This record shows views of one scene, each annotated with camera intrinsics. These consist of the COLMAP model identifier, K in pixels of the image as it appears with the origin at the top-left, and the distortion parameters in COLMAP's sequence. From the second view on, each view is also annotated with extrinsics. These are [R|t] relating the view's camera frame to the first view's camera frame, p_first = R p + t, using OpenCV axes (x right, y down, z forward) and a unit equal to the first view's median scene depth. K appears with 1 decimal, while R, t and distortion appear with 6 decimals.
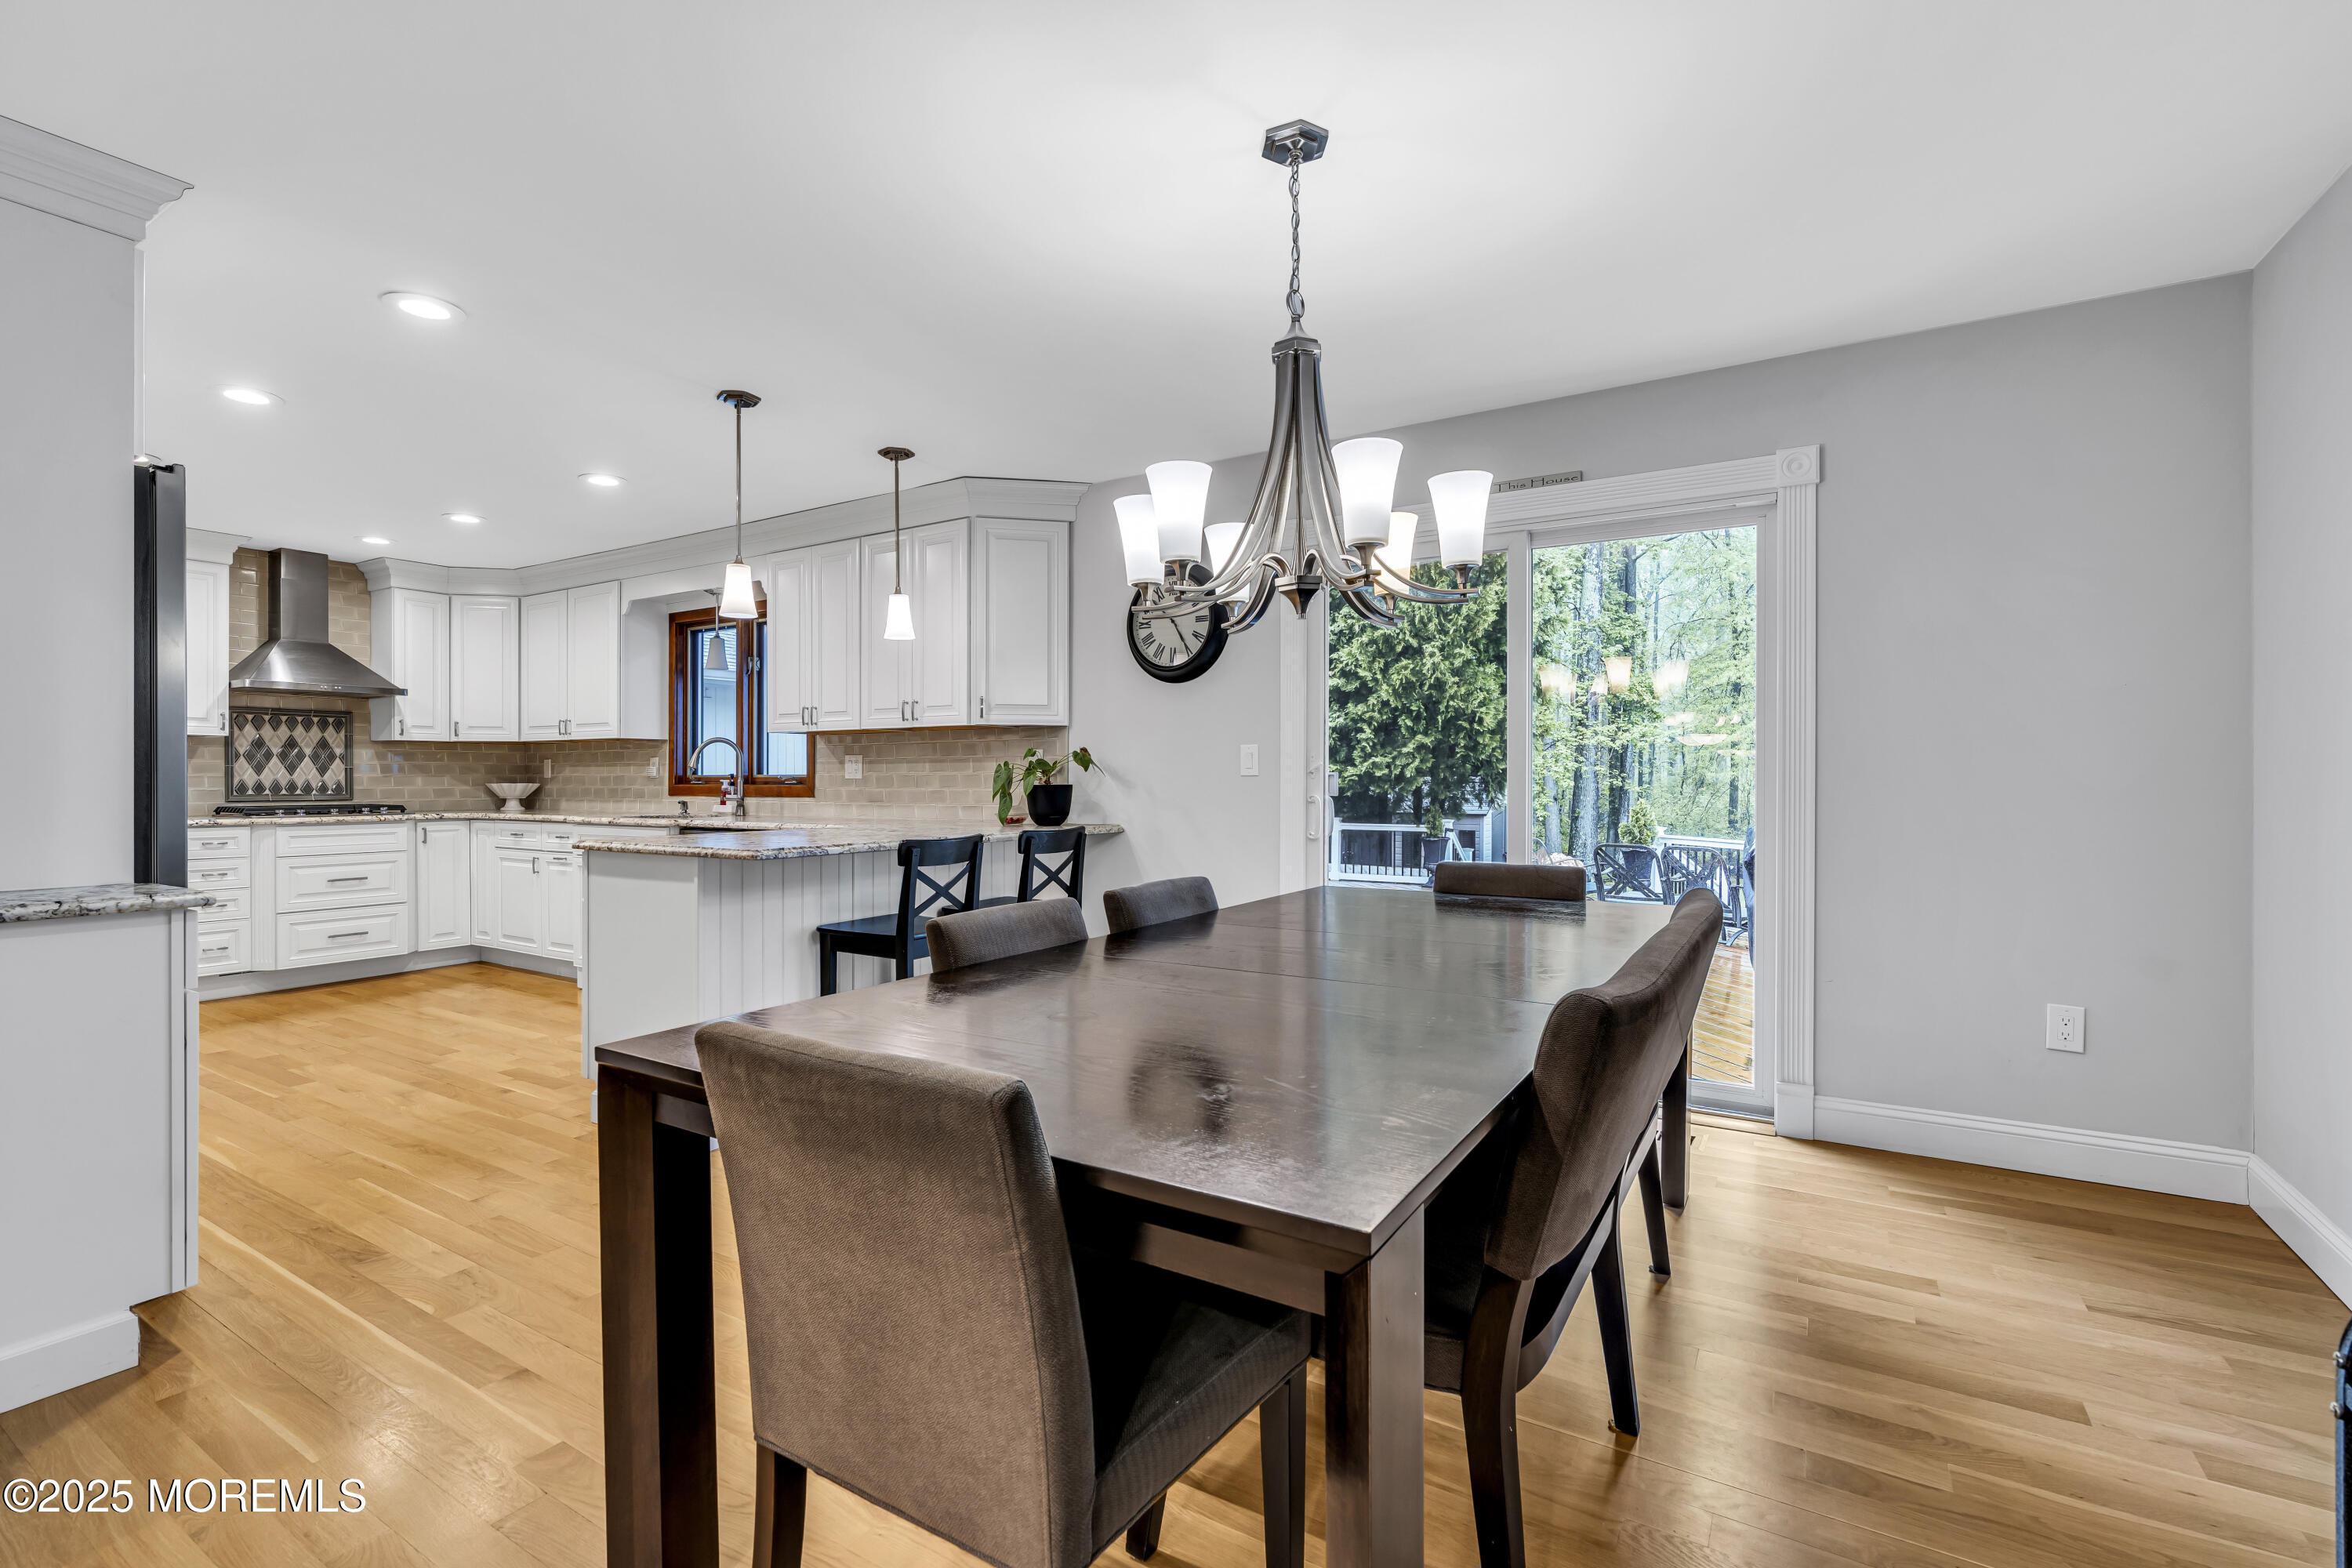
lens RADIAL K [[1051.2, 0, 1167.2], [0, 1051.2, 777.2], [0, 0, 1]] dist [-0.008640, 0.003350]
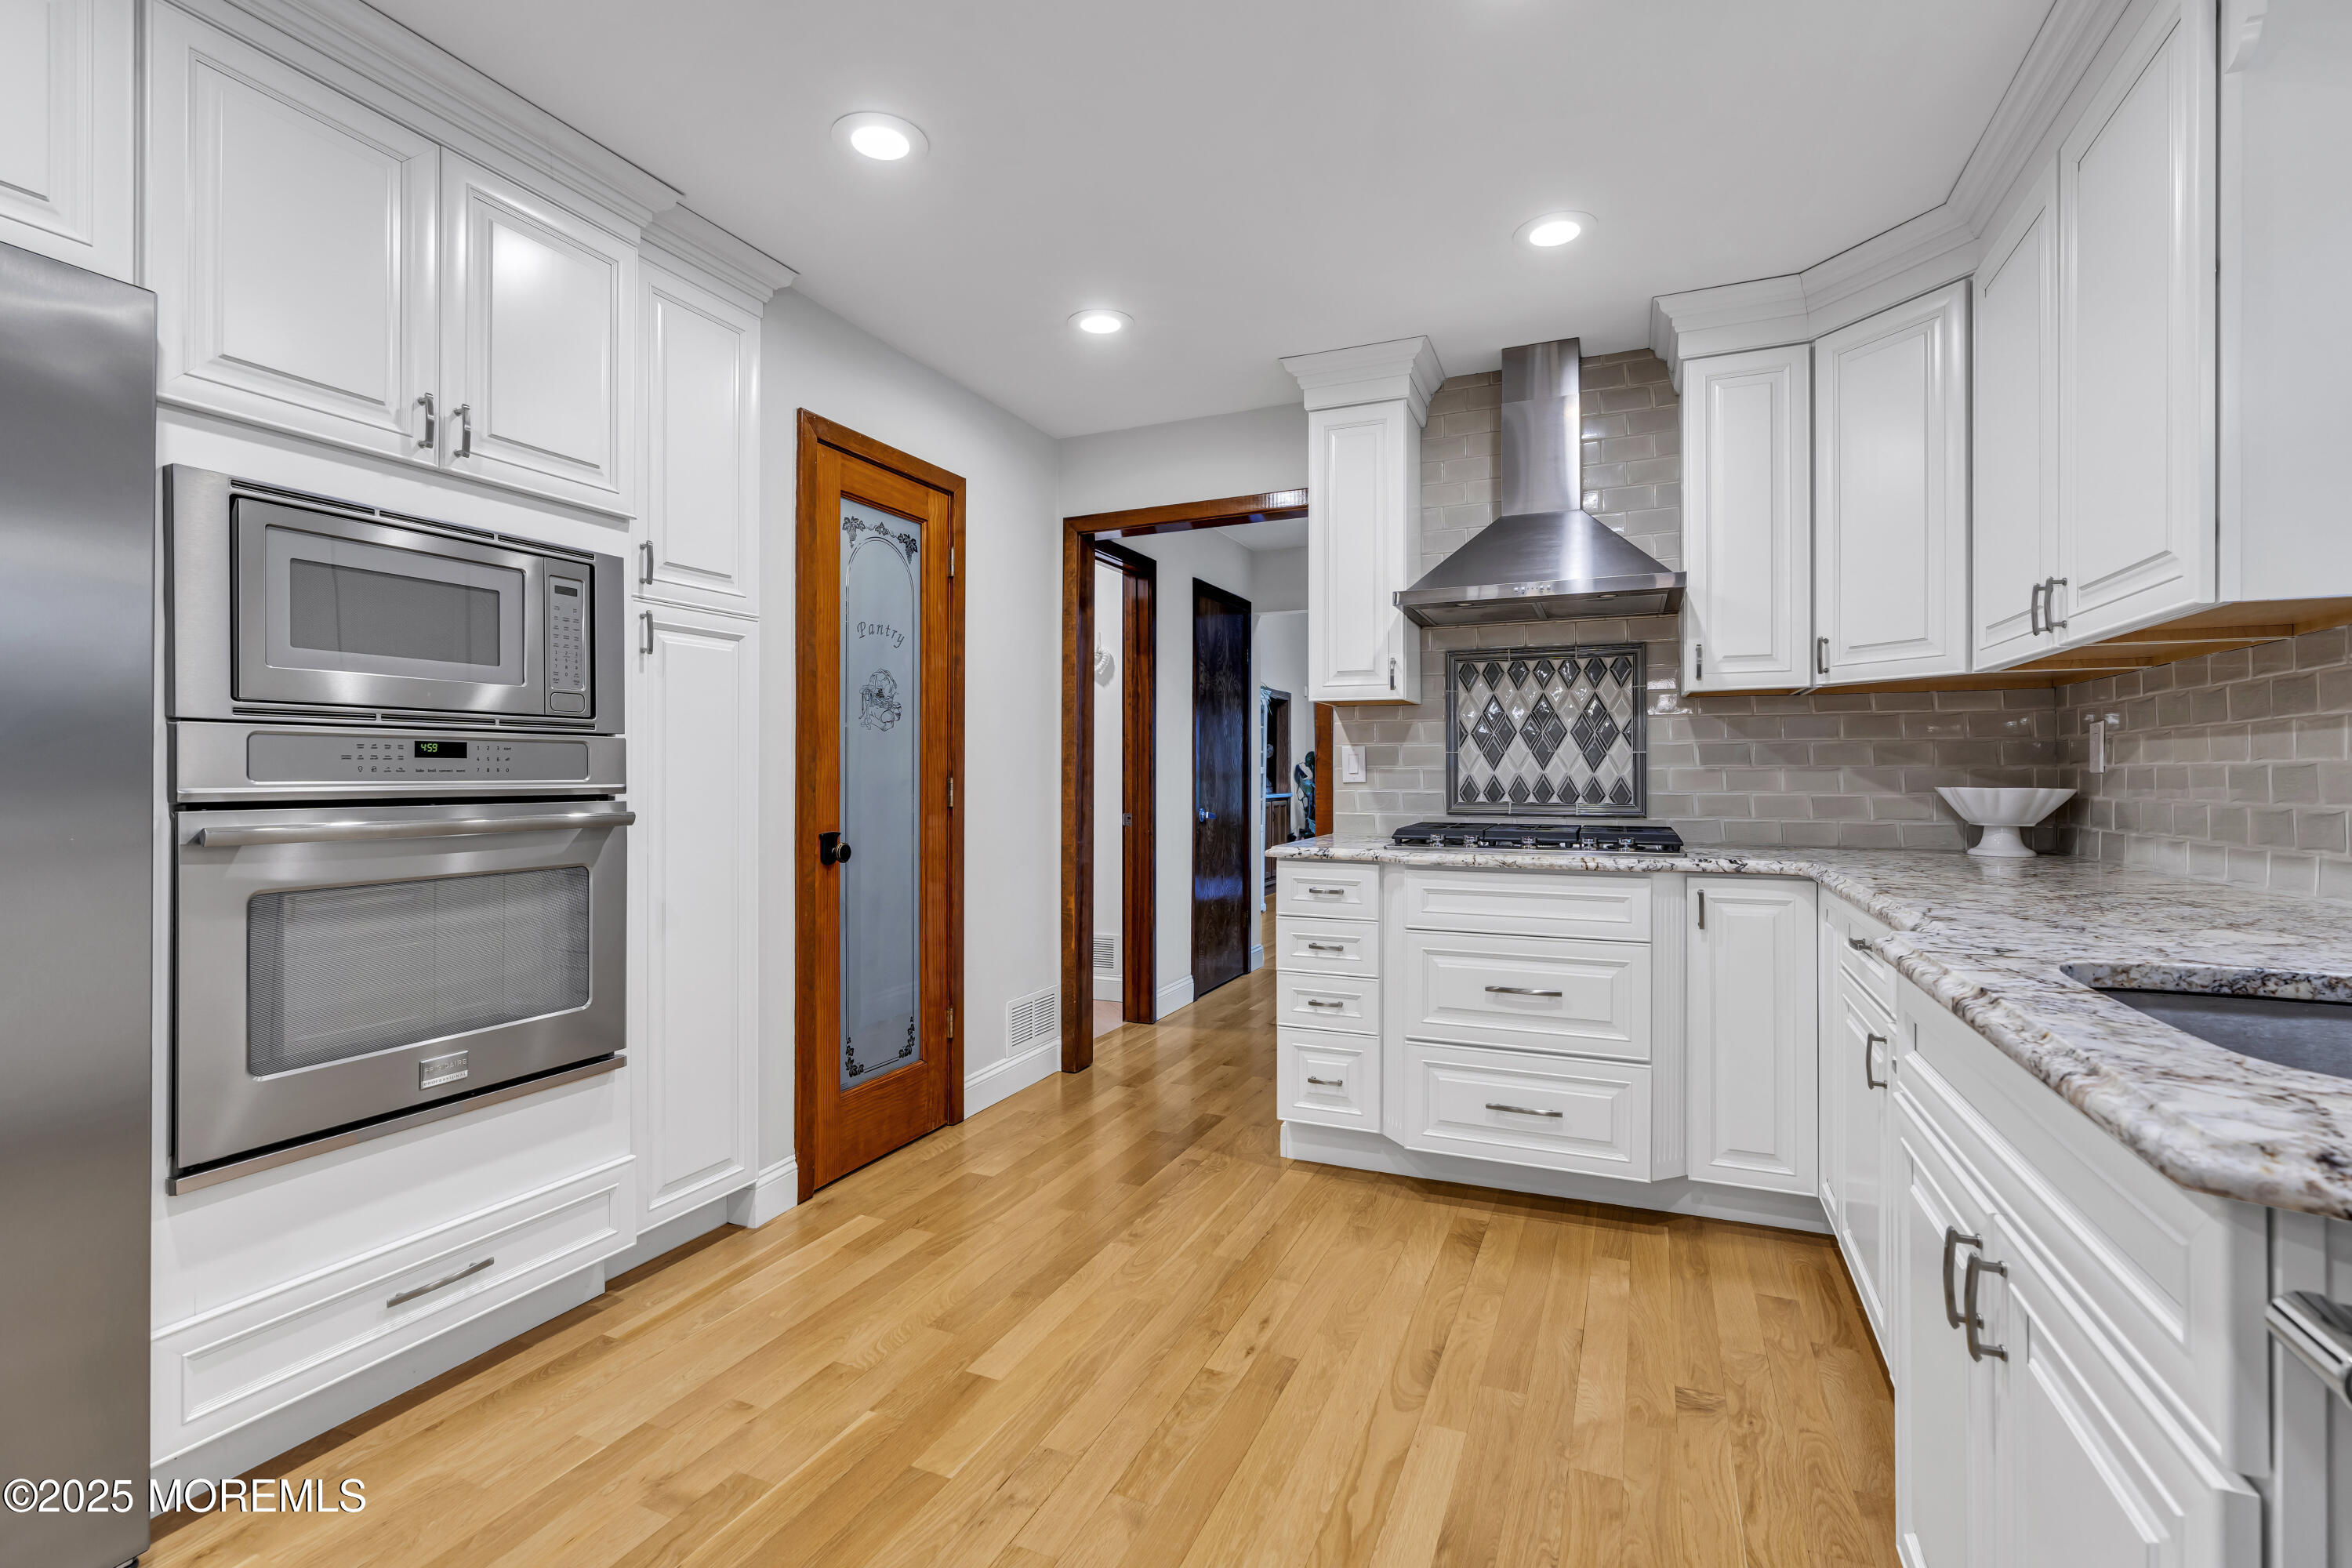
lens RADIAL K [[1051.2, 0, 1170.6], [0, 1051.2, 775.7], [0, 0, 1]] dist [-0.008640, 0.003350]
pose [[0.136235, 0.001601, -0.990675, -0.329297], [0.000360, 0.999999, 0.001665, 0.000992], [0.990676, -0.000583, 0.136235, 0.752976]]
